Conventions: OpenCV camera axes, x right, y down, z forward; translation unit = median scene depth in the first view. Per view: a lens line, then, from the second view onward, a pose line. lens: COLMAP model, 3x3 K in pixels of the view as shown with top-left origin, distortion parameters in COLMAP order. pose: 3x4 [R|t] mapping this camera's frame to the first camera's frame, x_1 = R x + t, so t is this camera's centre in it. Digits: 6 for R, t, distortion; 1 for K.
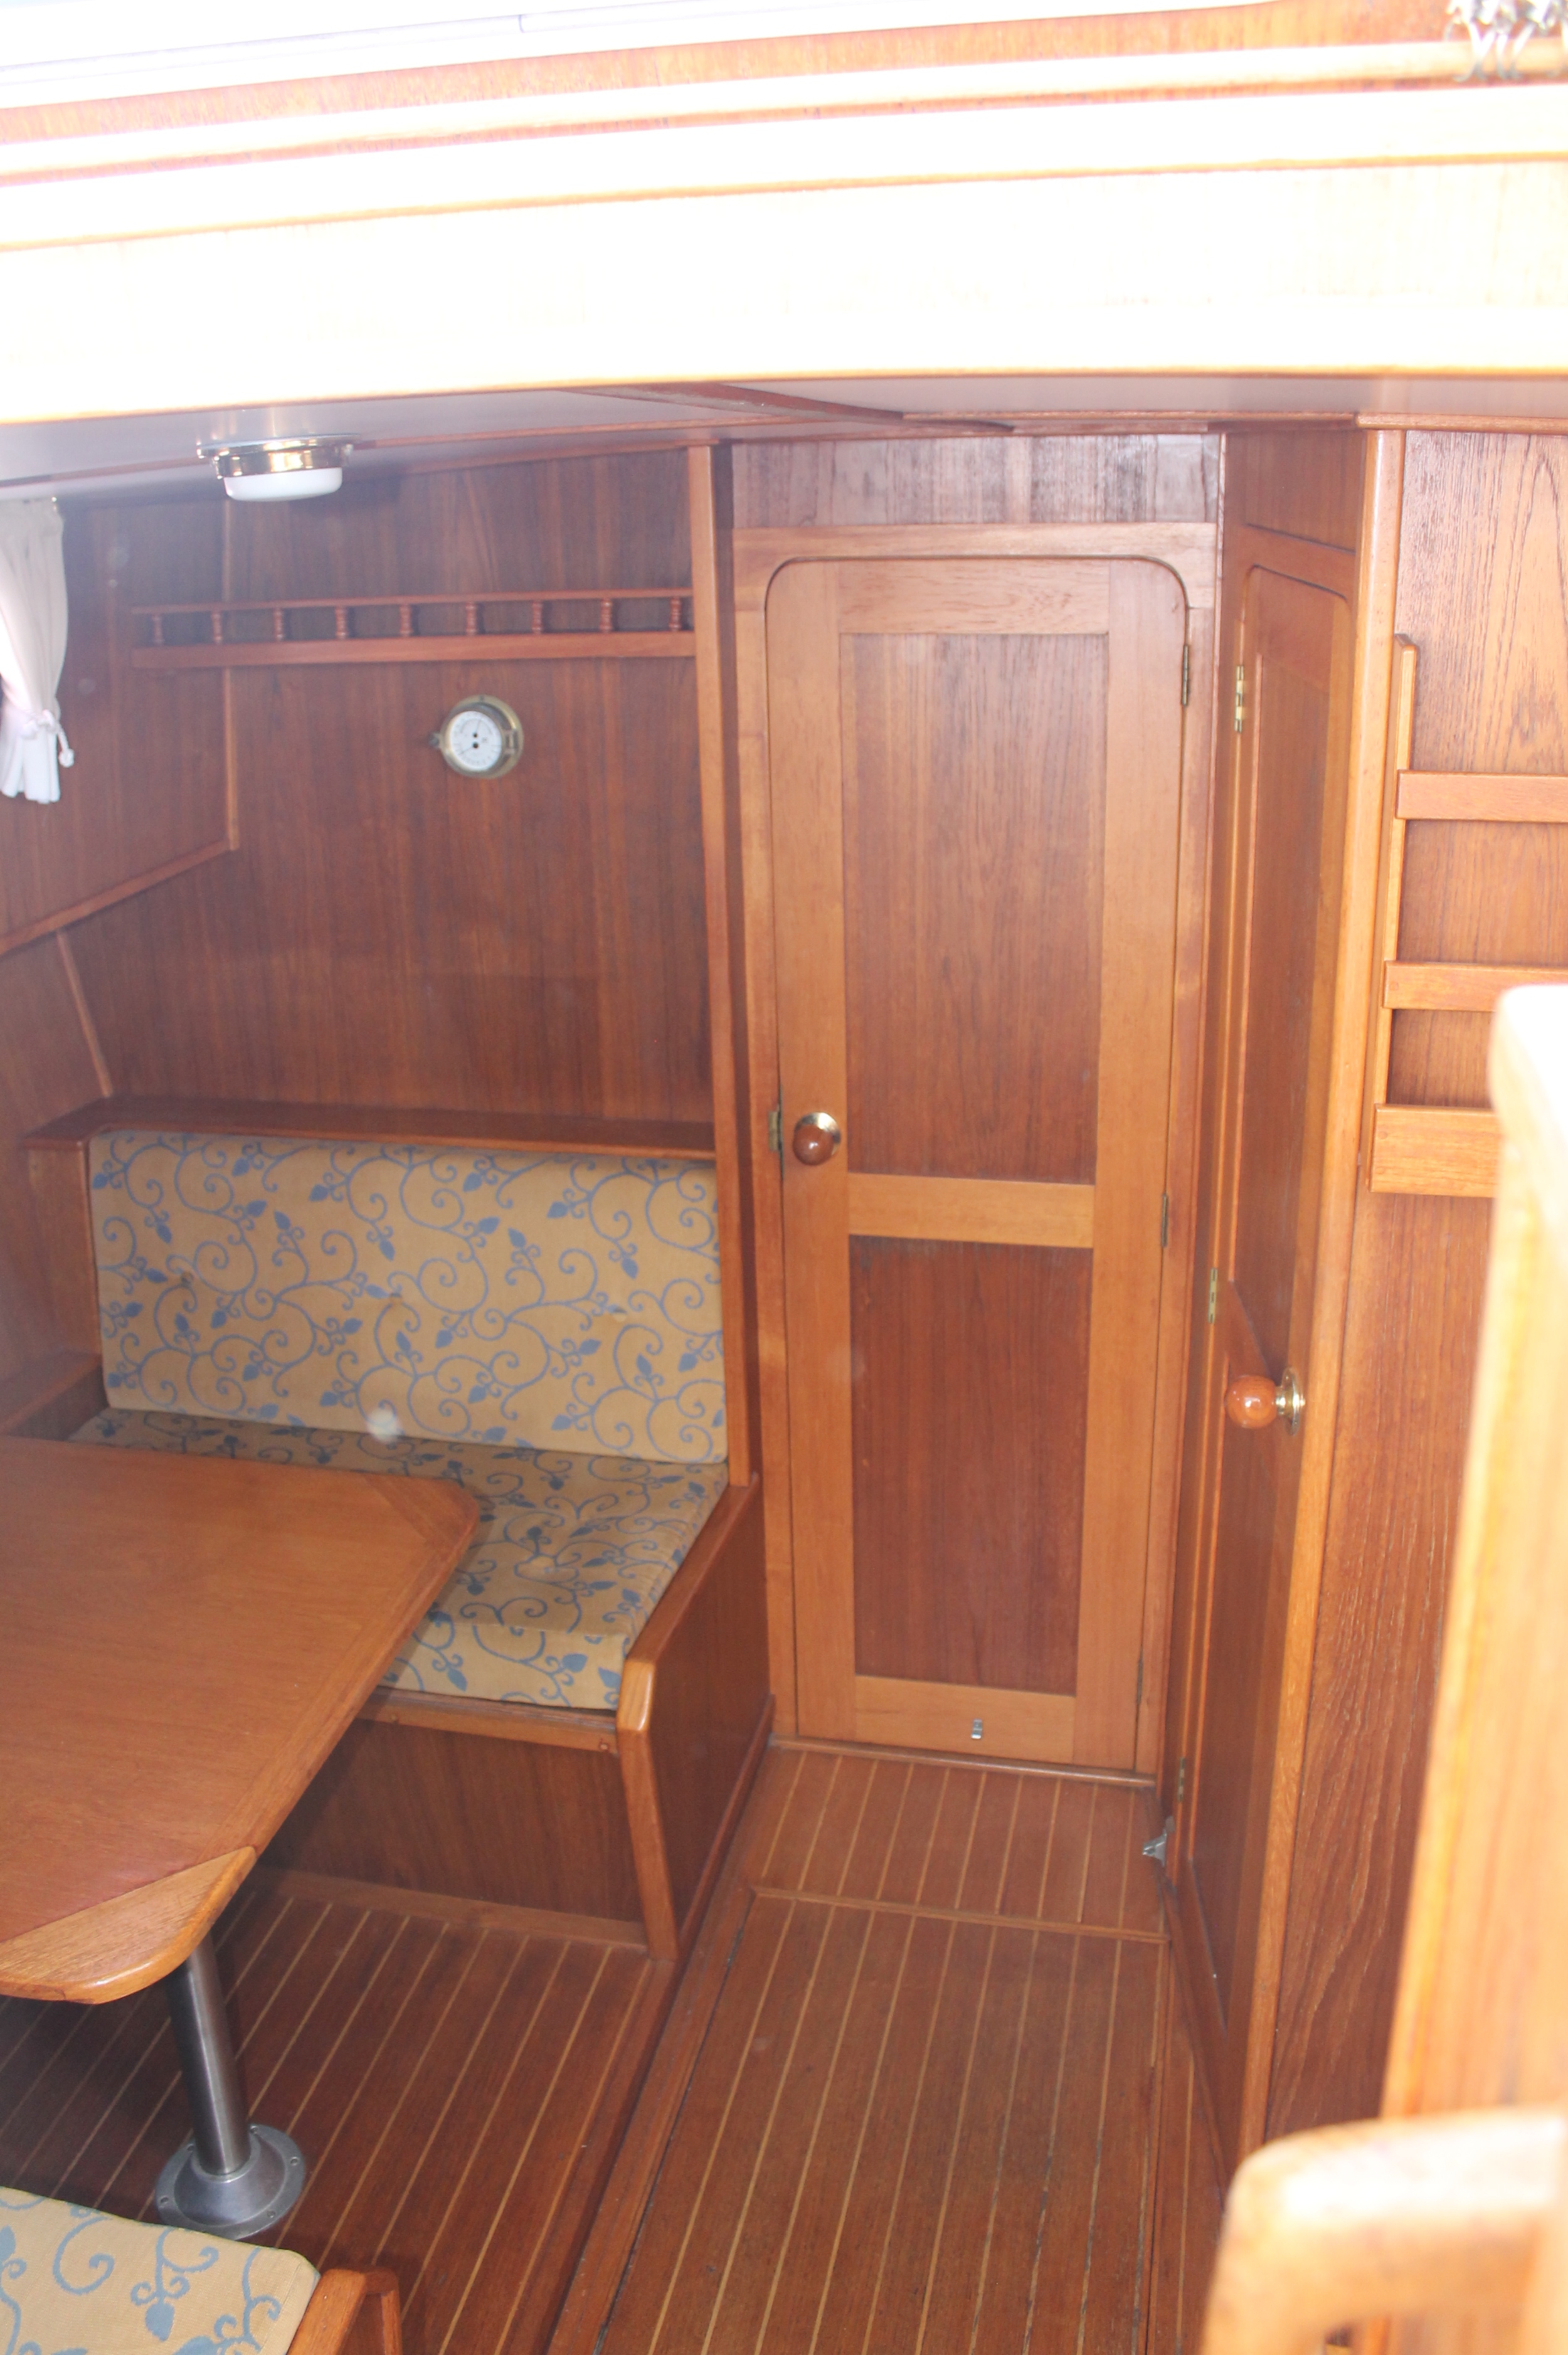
lens RADIAL K [[1972.7, 0, 770.7], [0, 1972.7, 1176.9], [0, 0, 1]] dist [-0.169577, 0.139530]
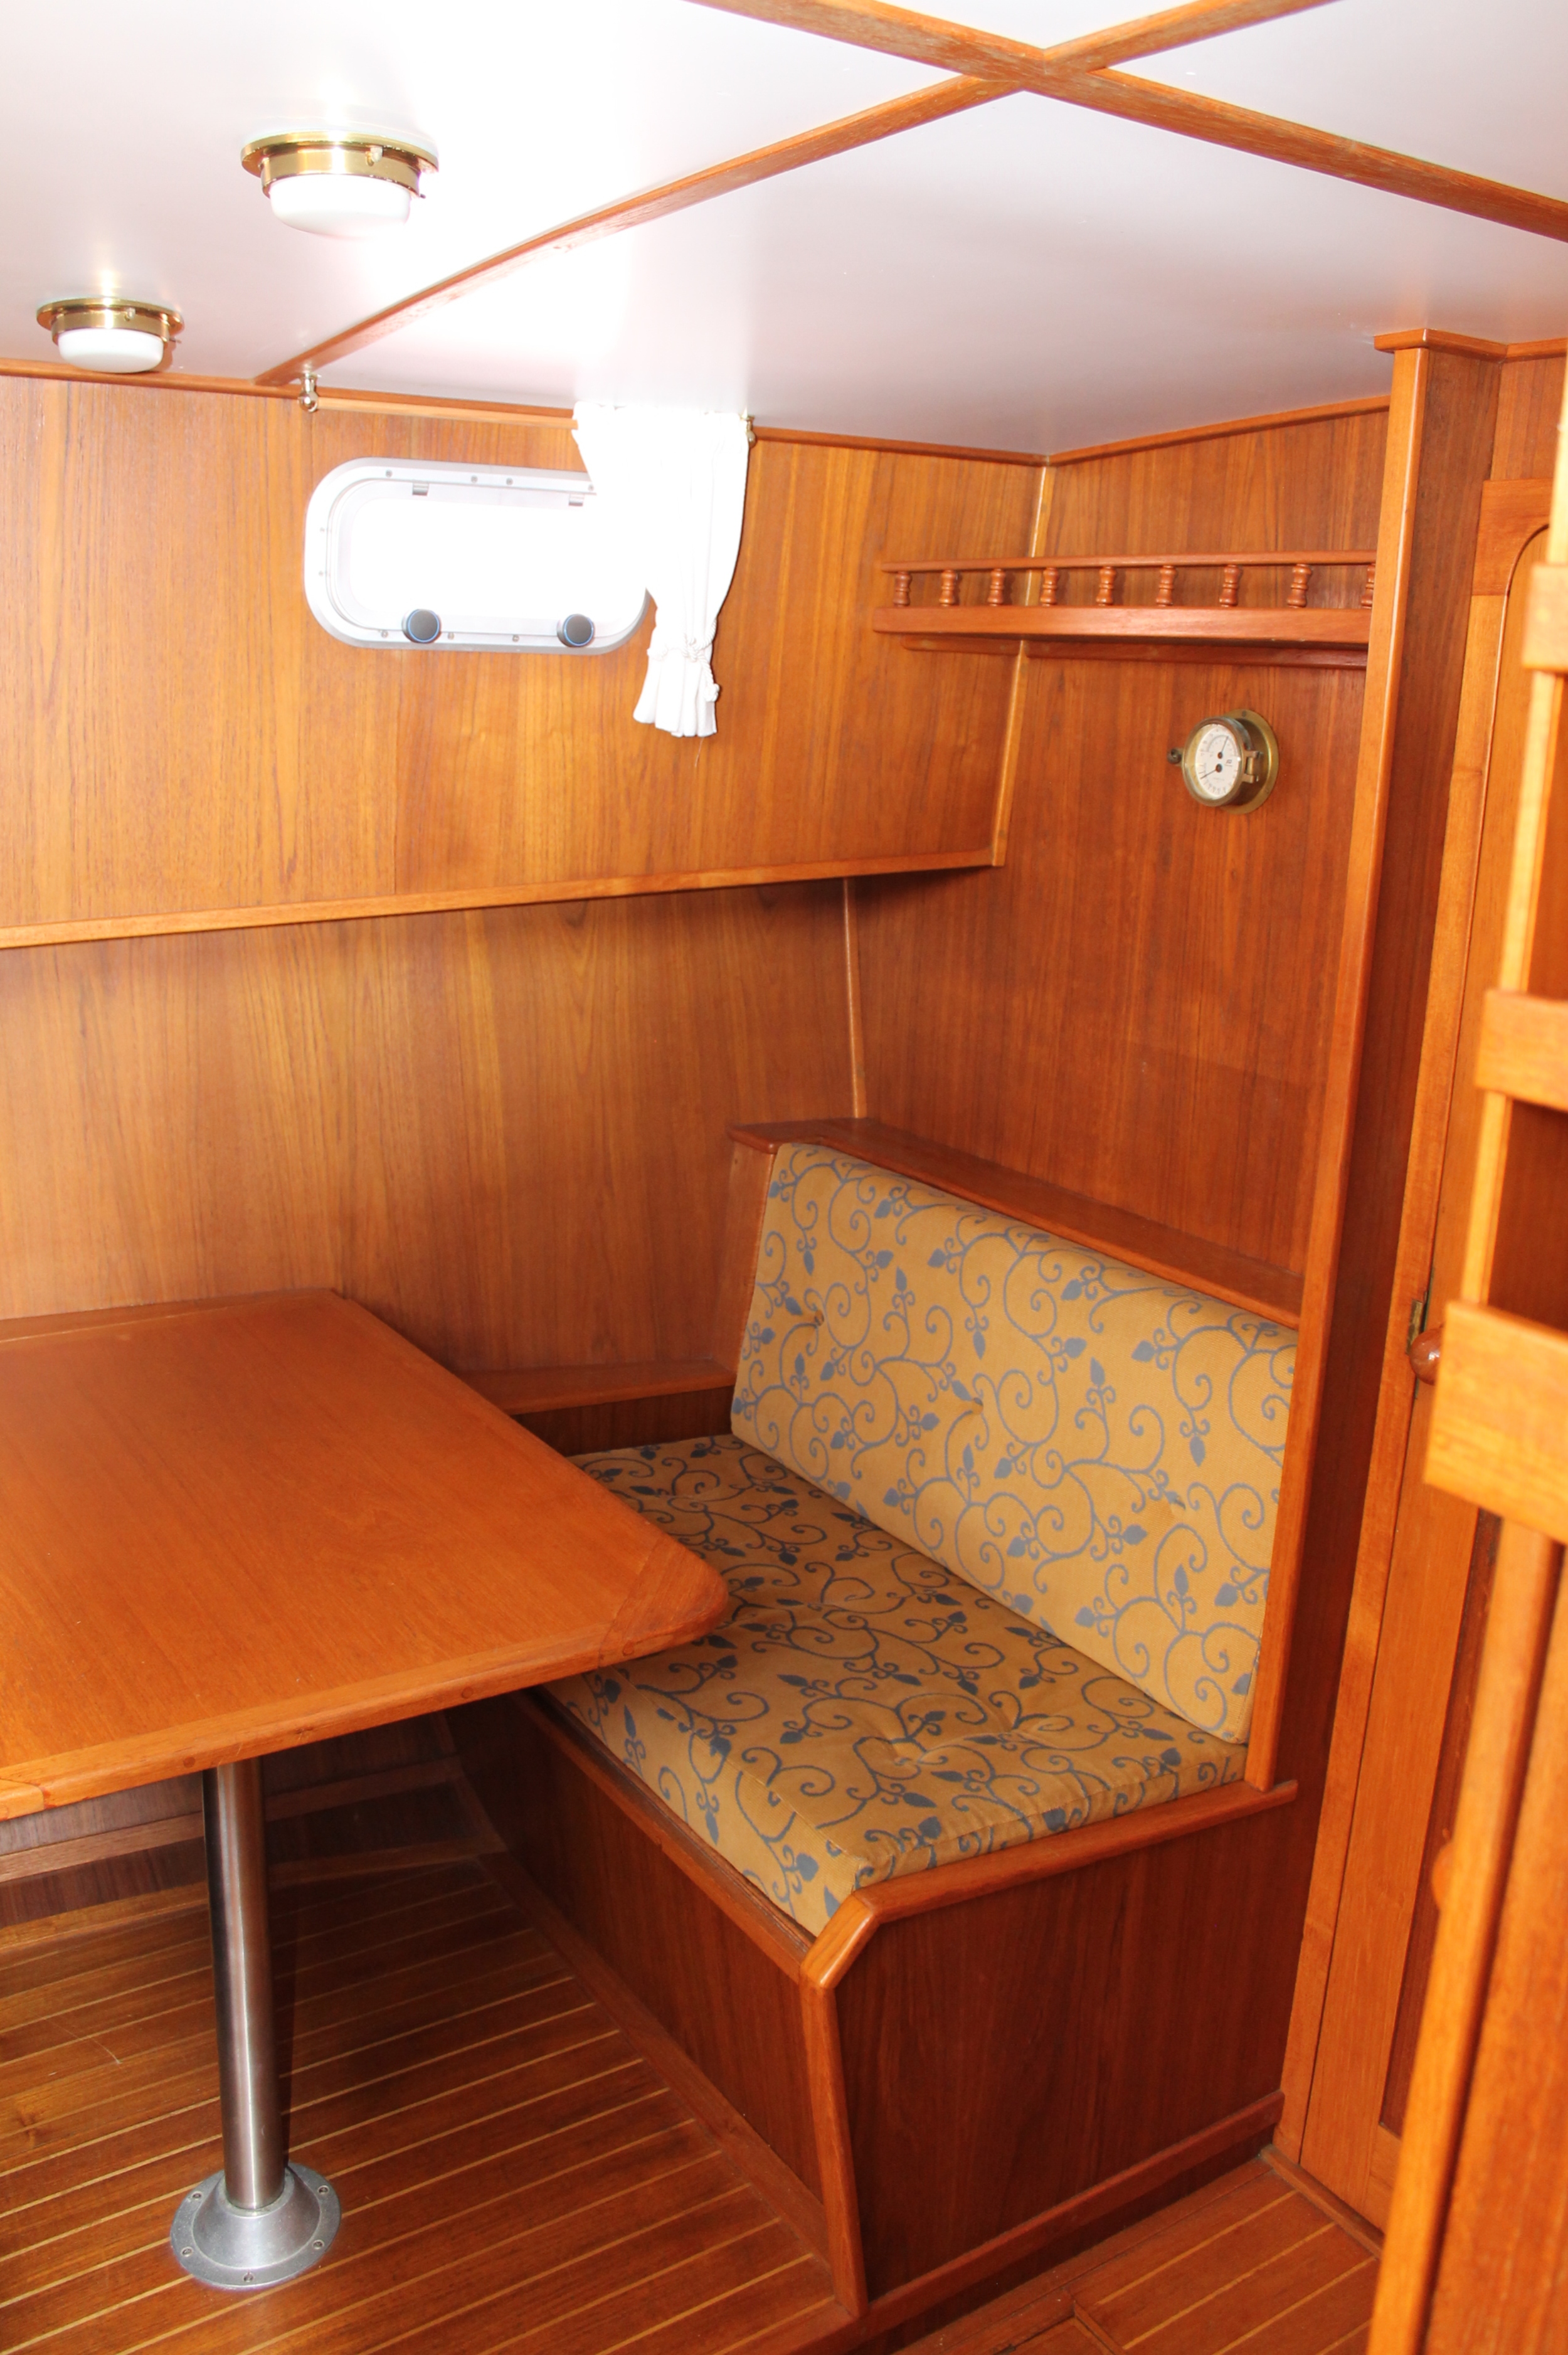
lens RADIAL K [[1972.7, 0, 778.3], [0, 1972.7, 1176.1], [0, 0, 1]] dist [-0.169577, 0.139530]
pose [[0.716250, 0.229256, -0.659111, 0.275305], [-0.300466, 0.953778, 0.005235, -0.009624], [0.629846, 0.194291, 0.752027, 0.303445]]
